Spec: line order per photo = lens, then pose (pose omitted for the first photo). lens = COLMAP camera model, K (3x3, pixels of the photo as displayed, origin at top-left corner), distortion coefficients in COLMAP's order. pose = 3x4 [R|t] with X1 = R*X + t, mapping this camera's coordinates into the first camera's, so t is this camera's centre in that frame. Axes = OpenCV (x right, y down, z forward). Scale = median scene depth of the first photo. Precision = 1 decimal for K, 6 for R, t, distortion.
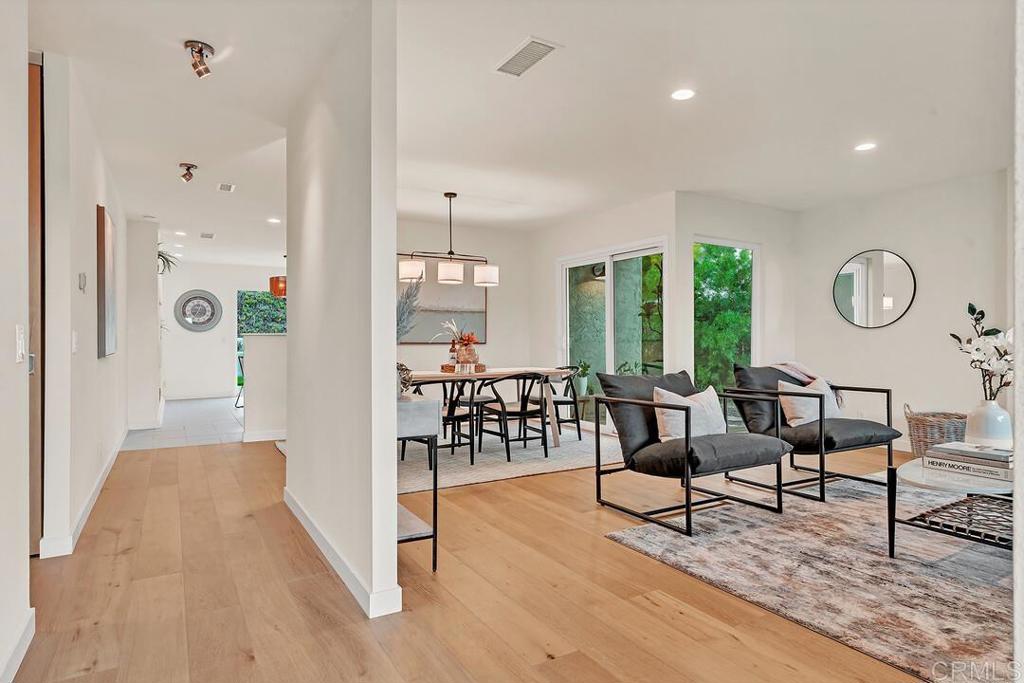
lens RADIAL K [[560.4, 0, 512.0], [0, 560.4, 341.5], [0, 0, 1]] dist [0.058206, 0.000968]
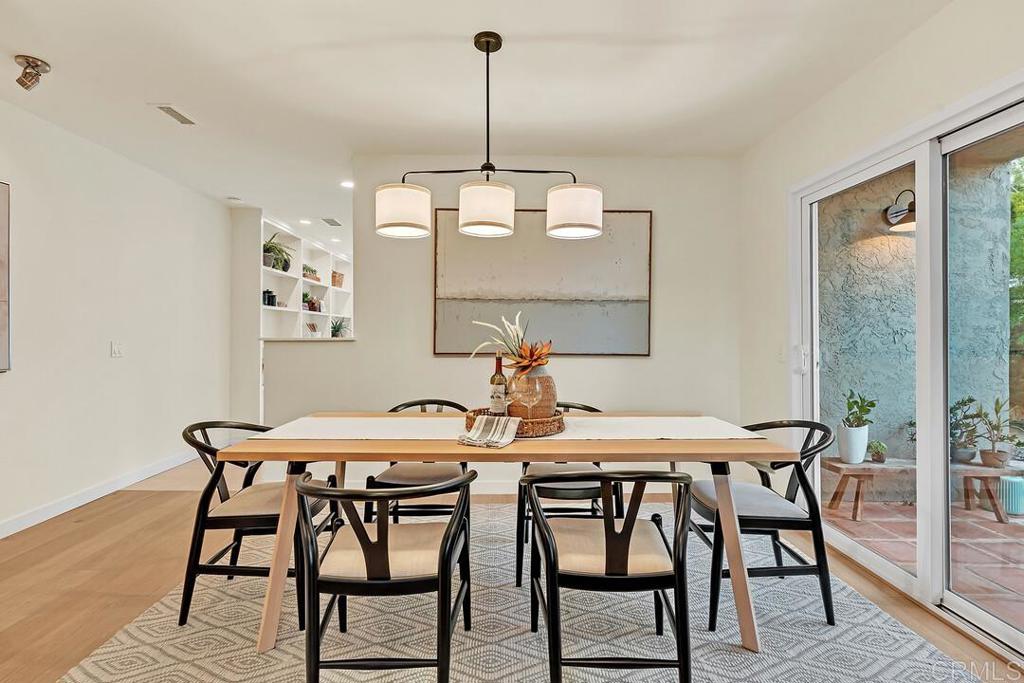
lens RADIAL K [[497.9, 0, 508.0], [0, 497.9, 341.7], [0, 0, 1]] dist [0.000698, 0.000449]
pose [[0.868510, 0.005671, -0.495639, 0.080823], [-0.004105, 0.999983, 0.004249, -0.013005], [0.495654, -0.001656, 0.868518, 0.491377]]
